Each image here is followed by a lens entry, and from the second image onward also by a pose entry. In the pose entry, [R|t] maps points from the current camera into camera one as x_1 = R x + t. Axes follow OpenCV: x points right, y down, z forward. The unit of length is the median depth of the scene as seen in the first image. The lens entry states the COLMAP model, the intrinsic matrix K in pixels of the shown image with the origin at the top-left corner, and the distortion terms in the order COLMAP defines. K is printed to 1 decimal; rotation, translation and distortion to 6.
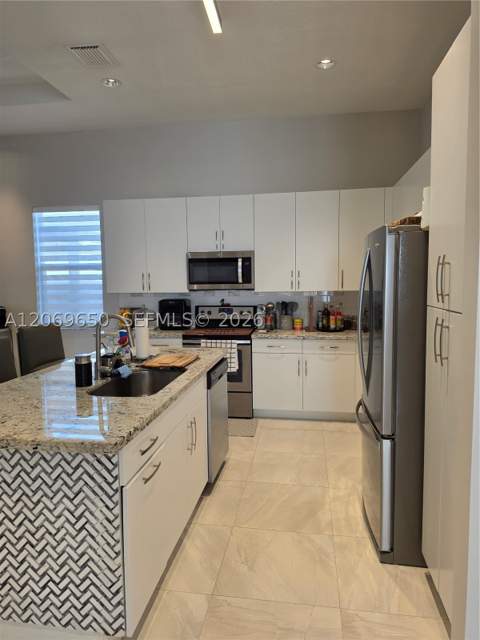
lens RADIAL K [[443.0, 0, 239.9], [0, 443.0, 311.5], [0, 0, 1]] dist [0.080018, -0.120517]
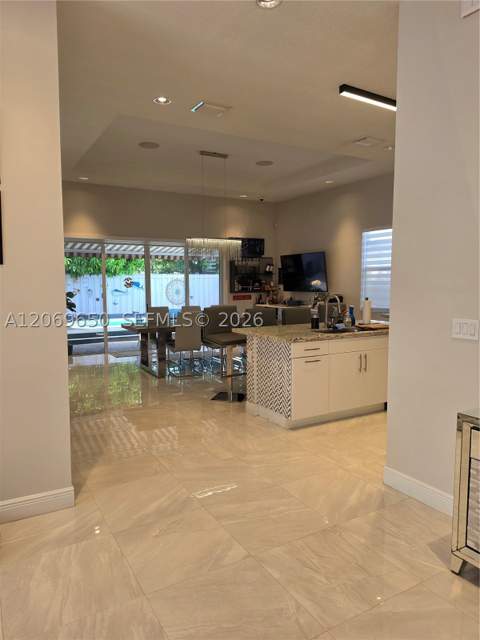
lens RADIAL K [[439.3, 0, 239.1], [0, 439.3, 317.9], [0, 0, 1]] dist [0.100780, -0.153531]
pose [[0.629316, 0.075833, -0.773441, 0.491122], [-0.060531, 0.996987, 0.048499, 0.018663], [0.774788, 0.016296, 0.632011, -0.275405]]
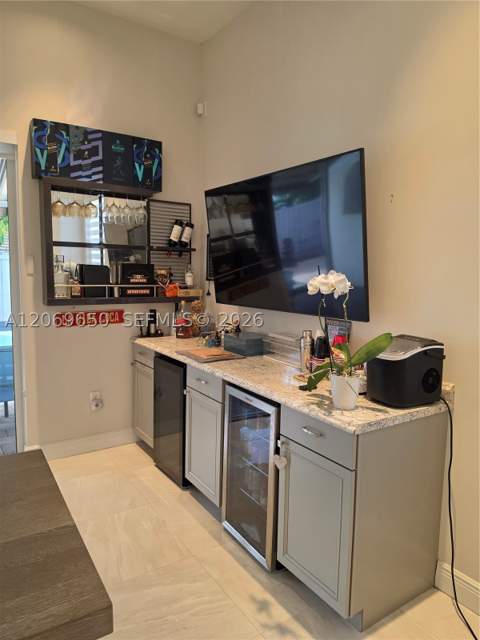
lens RADIAL K [[442.3, 0, 237.0], [0, 442.3, 320.9], [0, 0, 1]] dist [0.098818, -0.118659]
pose [[0.666675, 0.107095, -0.737614, -0.428504], [-0.080951, 0.994173, 0.071179, -0.039544], [0.740939, 0.012257, 0.671460, 0.726621]]
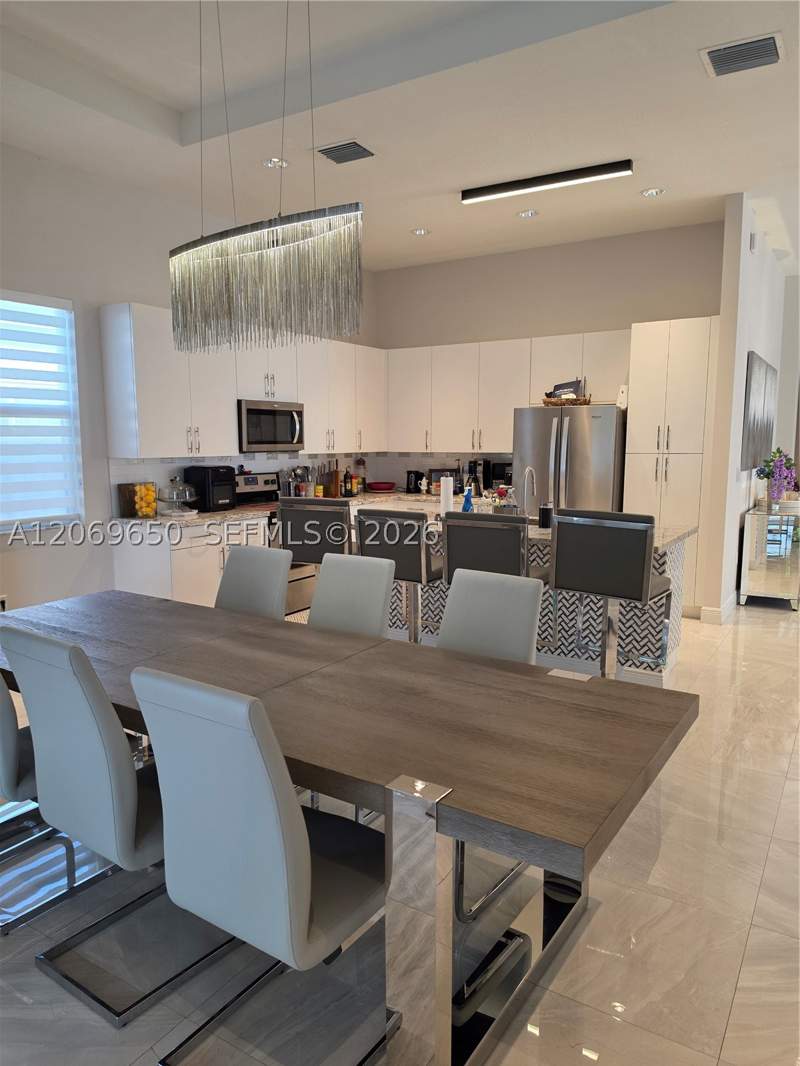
lens RADIAL K [[736.6, 0, 395.0], [0, 736.6, 534.5], [0, 0, 1]] dist [0.098818, -0.118659]
pose [[0.396955, -0.108418, 0.911412, -1.124092], [0.064934, 0.993828, 0.089941, -0.008232], [-0.915538, 0.023479, 0.401545, 0.288448]]
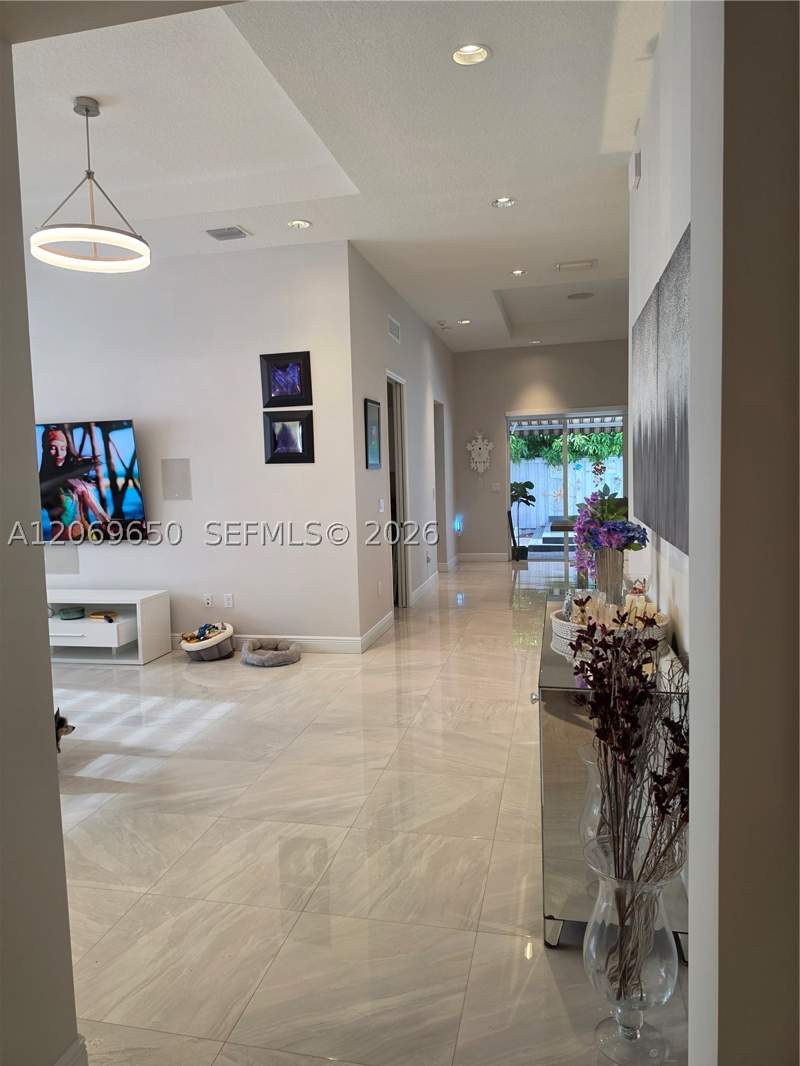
lens RADIAL K [[733.0, 0, 386.0], [0, 733.0, 523.4], [0, 0, 1]] dist [0.109558, -0.150799]
pose [[-0.082487, 0.085138, -0.992949, 1.088149], [-0.041342, 0.995194, 0.088765, -0.014395], [0.995734, 0.048372, -0.078570, 0.049167]]
